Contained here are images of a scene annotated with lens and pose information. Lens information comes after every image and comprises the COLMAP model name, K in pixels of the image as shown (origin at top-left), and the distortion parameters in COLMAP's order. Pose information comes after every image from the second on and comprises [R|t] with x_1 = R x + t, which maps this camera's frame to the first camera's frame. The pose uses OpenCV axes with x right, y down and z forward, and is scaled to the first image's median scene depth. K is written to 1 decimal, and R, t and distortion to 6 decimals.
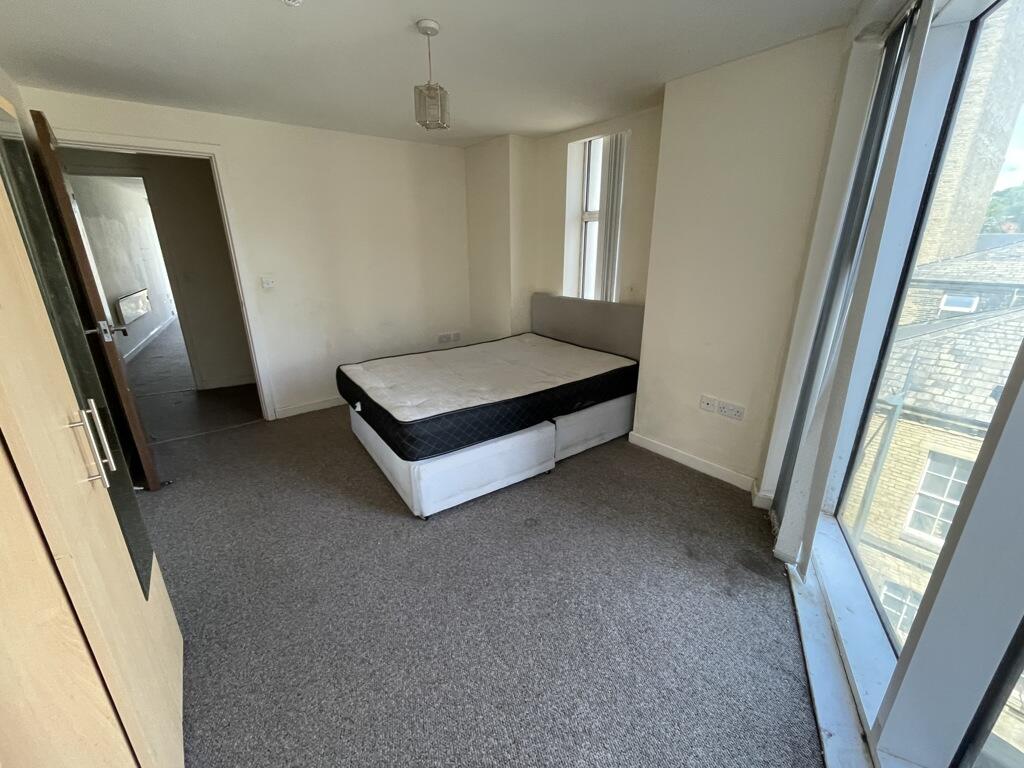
lens RADIAL K [[420.3, 0, 512.0], [0, 420.3, 384.0], [0, 0, 1]] dist [-0.004239, -0.000131]
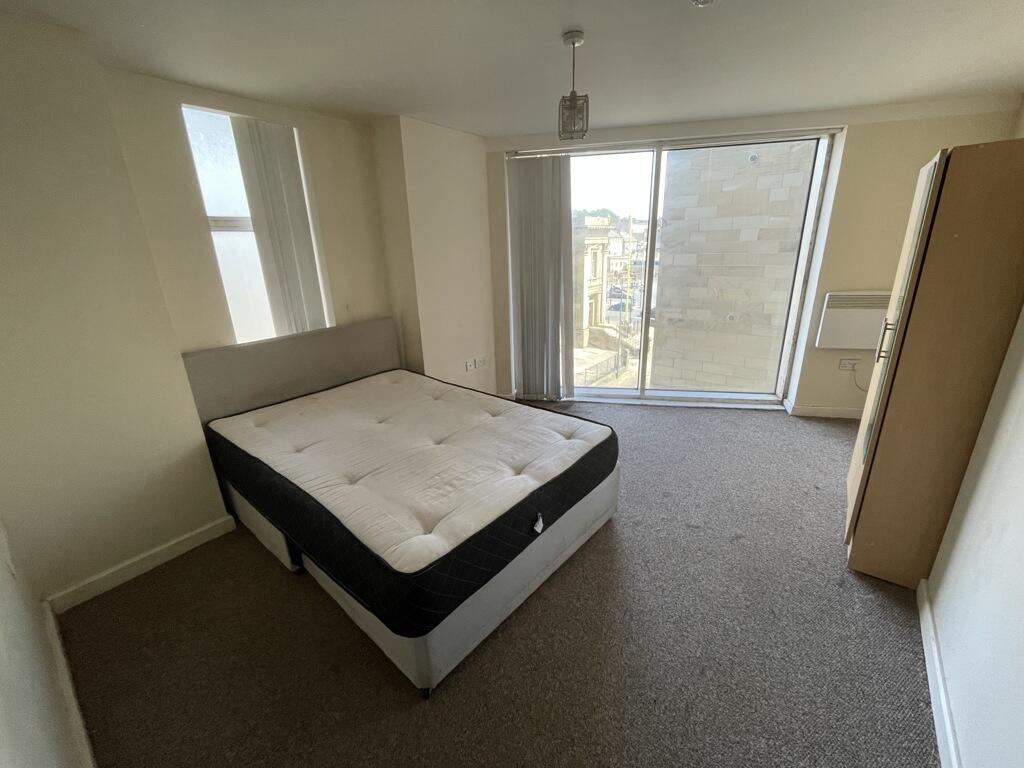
lens RADIAL K [[420.3, 0, 512.0], [0, 420.3, 384.0], [0, 0, 1]] dist [-0.004239, -0.000131]
pose [[-0.257057, -0.285429, 0.923283, -0.687017], [0.339269, 0.867924, 0.362773, -0.280865], [-0.904886, 0.406495, -0.126269, 0.825750]]
